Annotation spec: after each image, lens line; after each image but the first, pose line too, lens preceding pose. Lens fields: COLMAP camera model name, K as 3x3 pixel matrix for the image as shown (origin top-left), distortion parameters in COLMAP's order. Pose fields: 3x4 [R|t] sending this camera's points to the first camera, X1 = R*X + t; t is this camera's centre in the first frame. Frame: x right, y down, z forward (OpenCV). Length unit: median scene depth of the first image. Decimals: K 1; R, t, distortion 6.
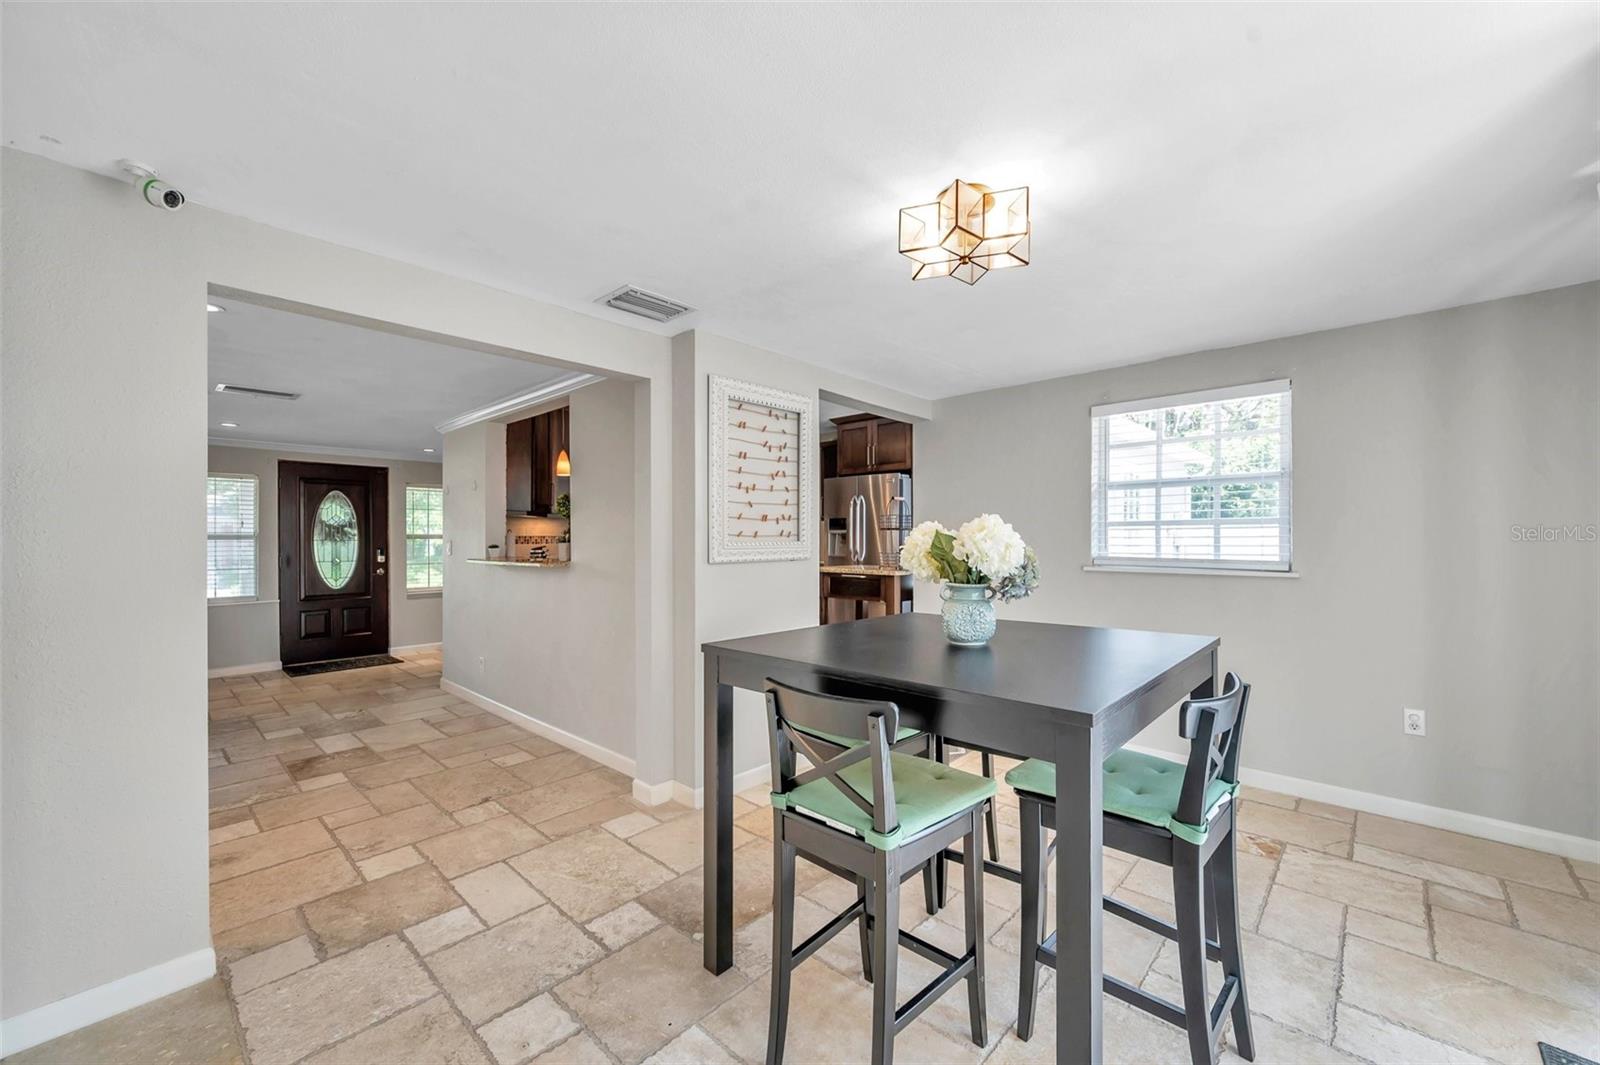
lens RADIAL K [[632.5, 0, 800.8], [0, 632.5, 539.6], [0, 0, 1]] dist [-0.001598, -0.000041]
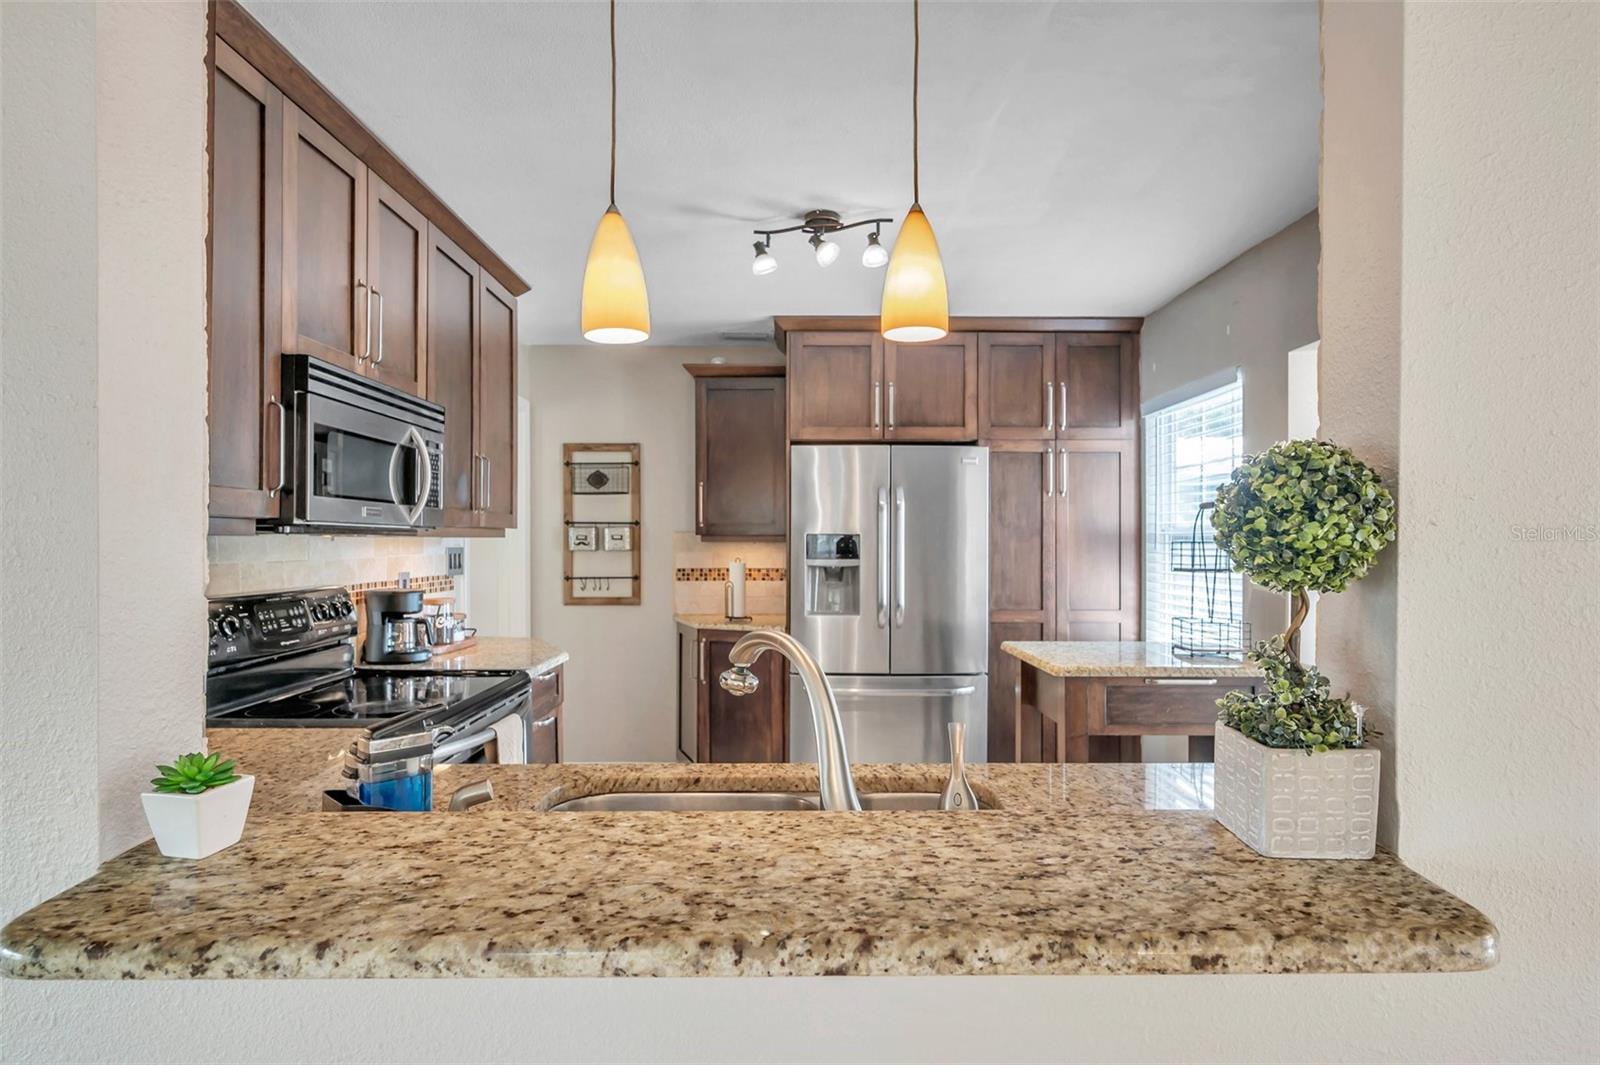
lens RADIAL K [[844.4, 0, 803.9], [0, 844.4, 547.9], [0, 0, 1]] dist [-0.002808, 0.000098]
pose [[0.728900, -0.005103, 0.684601, -0.586878], [-0.001332, 0.999960, 0.008871, -0.045426], [-0.684618, -0.007378, 0.728864, 0.883467]]
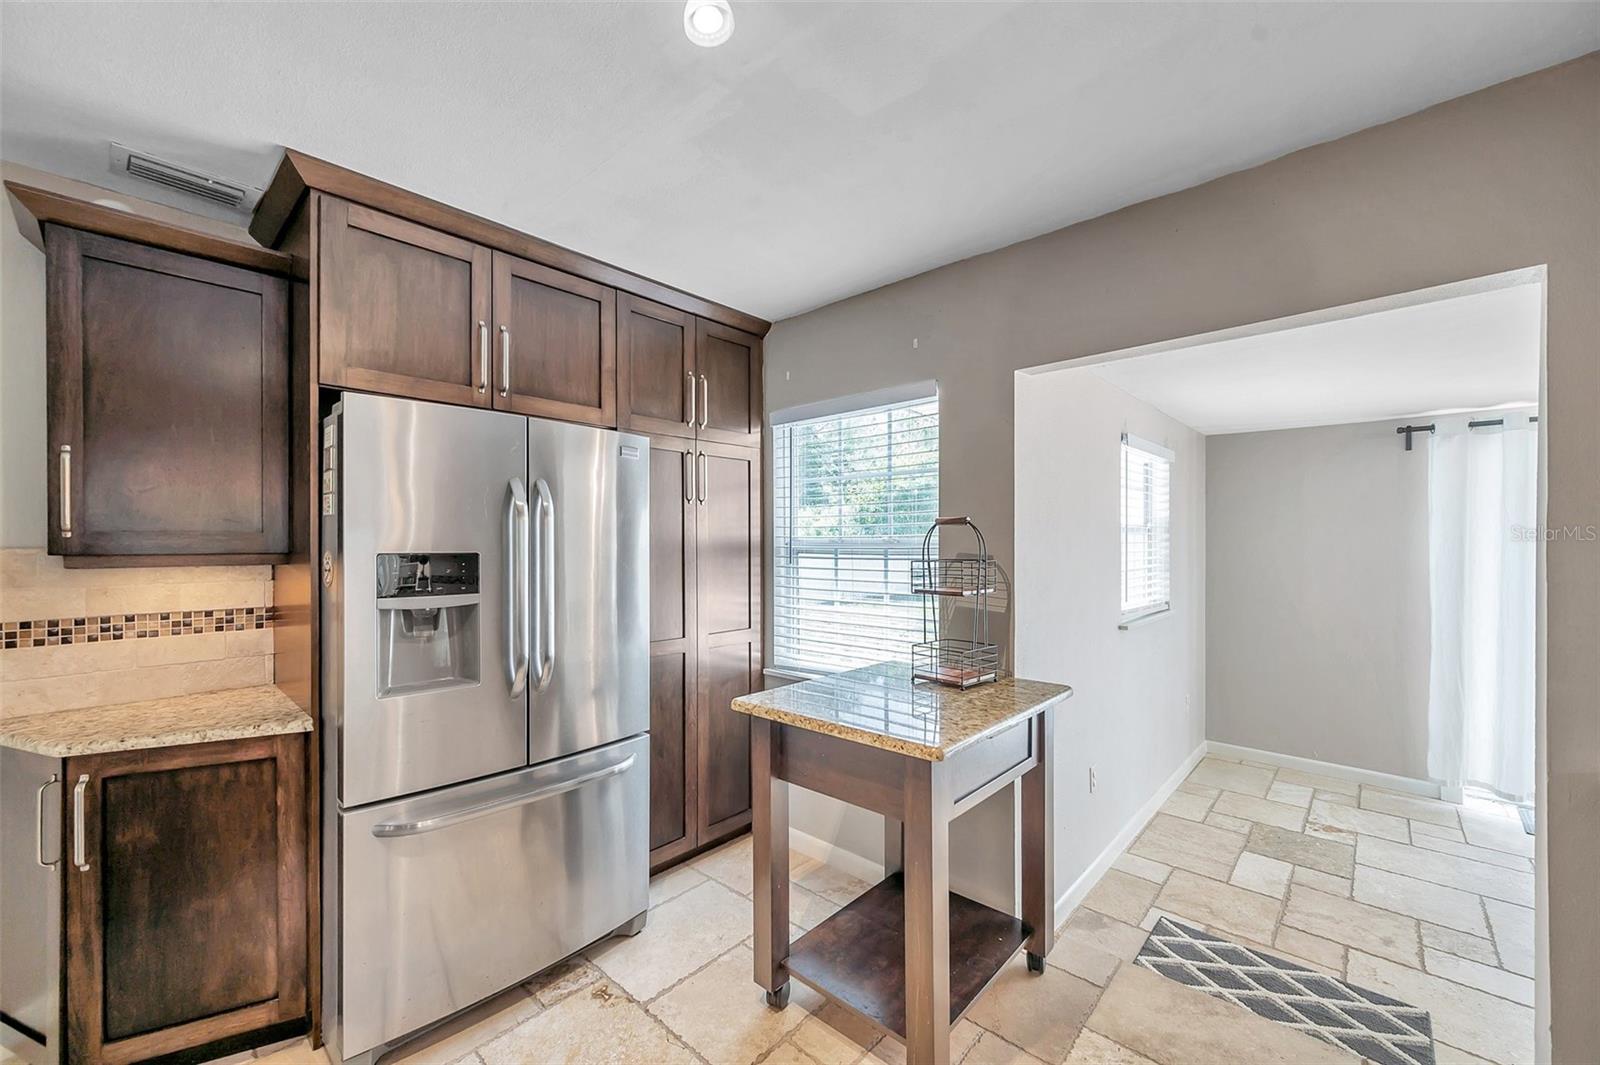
lens RADIAL K [[632.5, 0, 784.4], [0, 632.5, 542.0], [0, 0, 1]] dist [-0.001598, -0.000041]
pose [[-0.012367, -0.004628, 0.999913, -0.331951], [-0.002279, 0.999987, 0.004600, -0.063179], [-0.999921, -0.002221, -0.012378, 1.331059]]
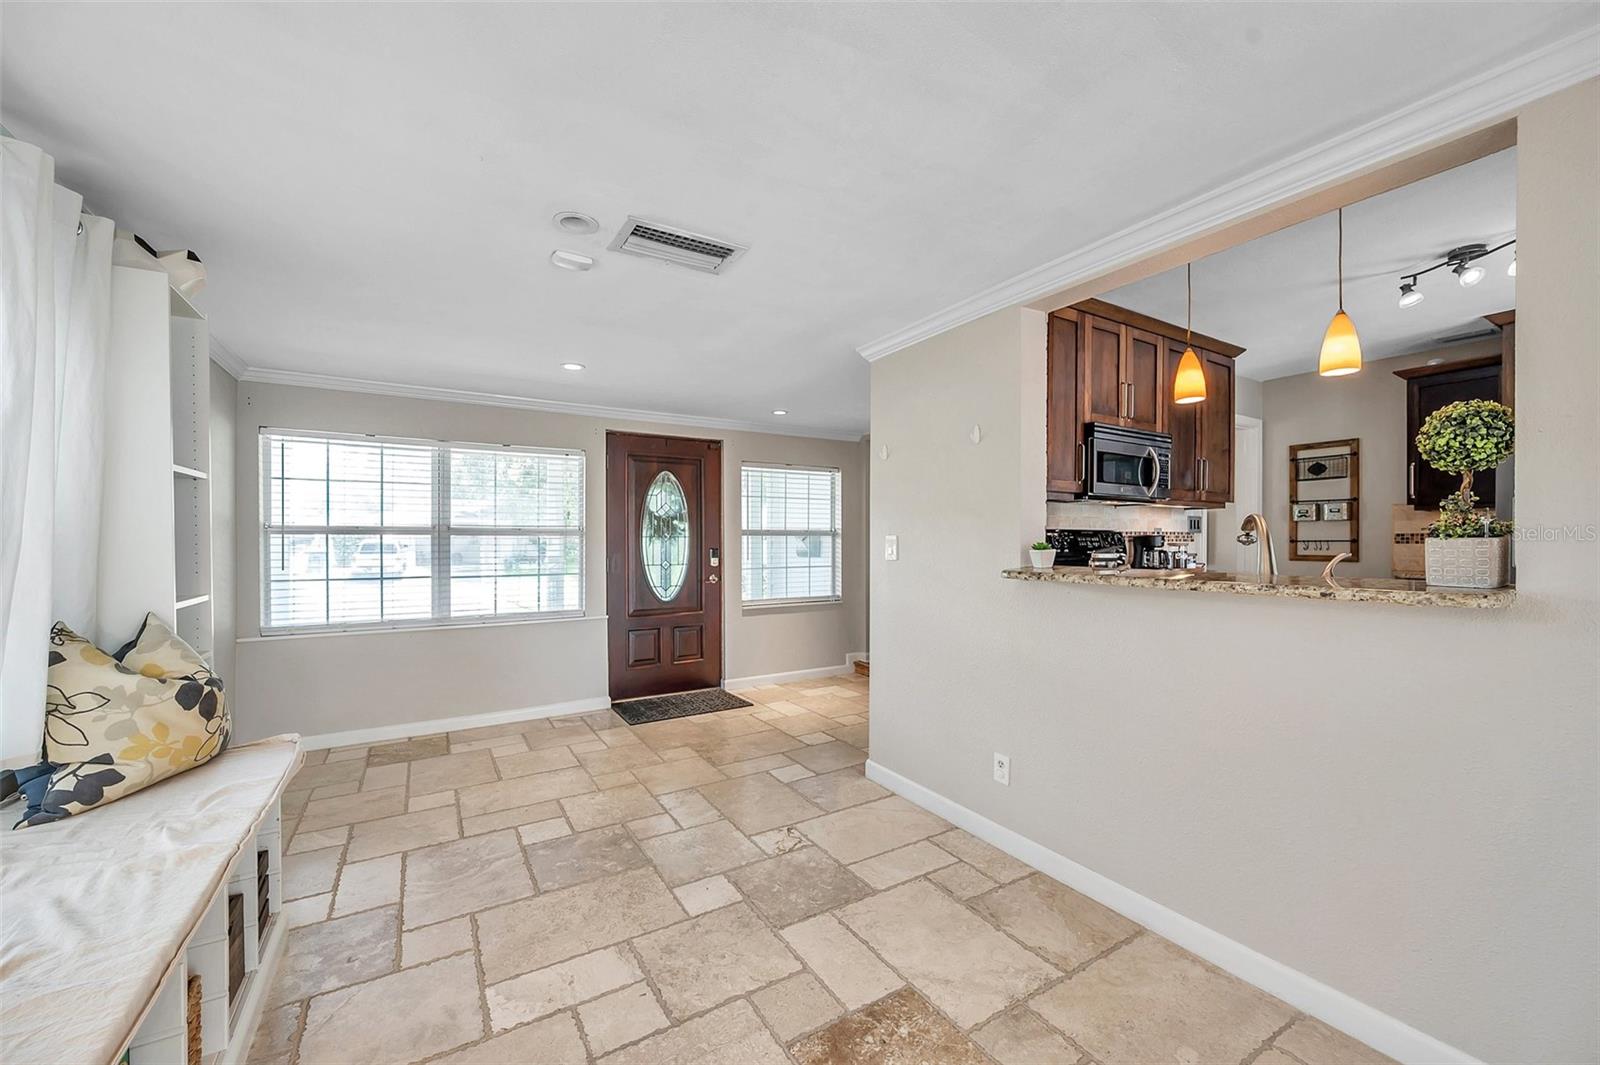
lens RADIAL K [[632.5, 0, 799.9], [0, 632.5, 539.3], [0, 0, 1]] dist [-0.001598, -0.000041]
pose [[0.961553, 0.002126, -0.274611, -0.608286], [-0.002272, 0.999997, -0.000213, 0.006258], [0.274610, 0.000828, 0.961555, 0.514712]]
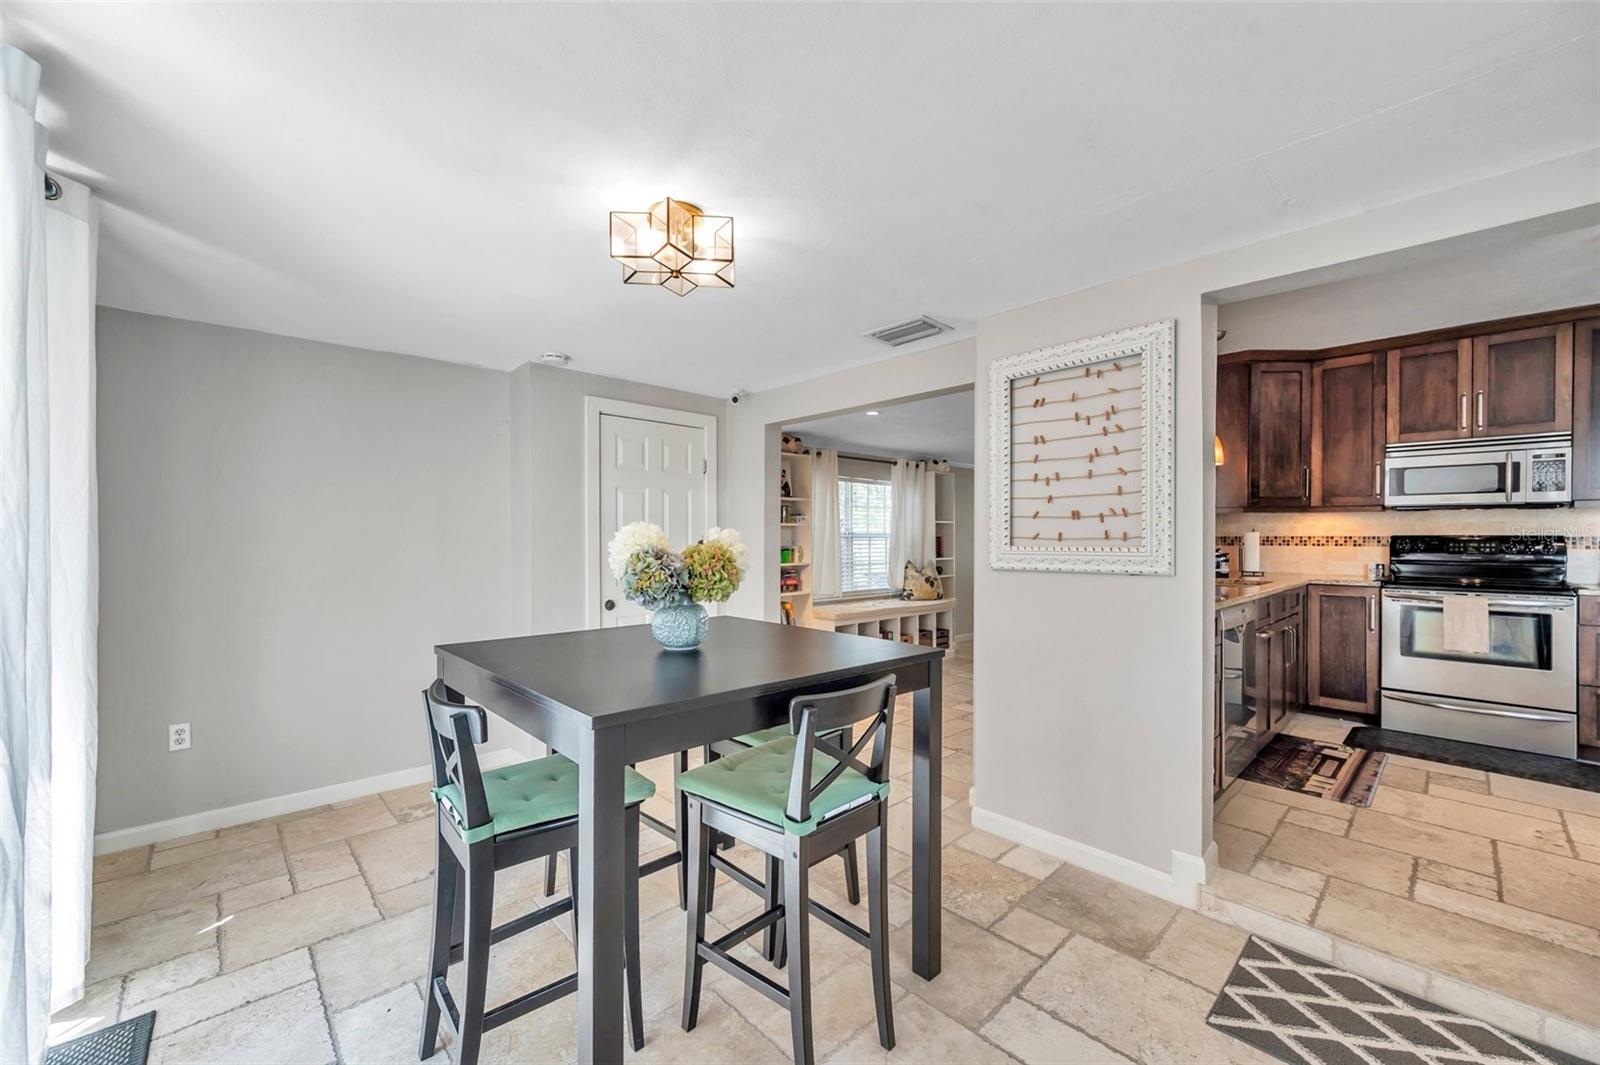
lens RADIAL K [[632.5, 0, 809.1], [0, 632.5, 539.9], [0, 0, 1]] dist [-0.001598, -0.000041]
pose [[-0.056116, 0.006284, -0.998404, 0.577102], [-0.001436, 0.999979, 0.006375, -0.007216], [0.998423, 0.001791, -0.056106, 0.583623]]
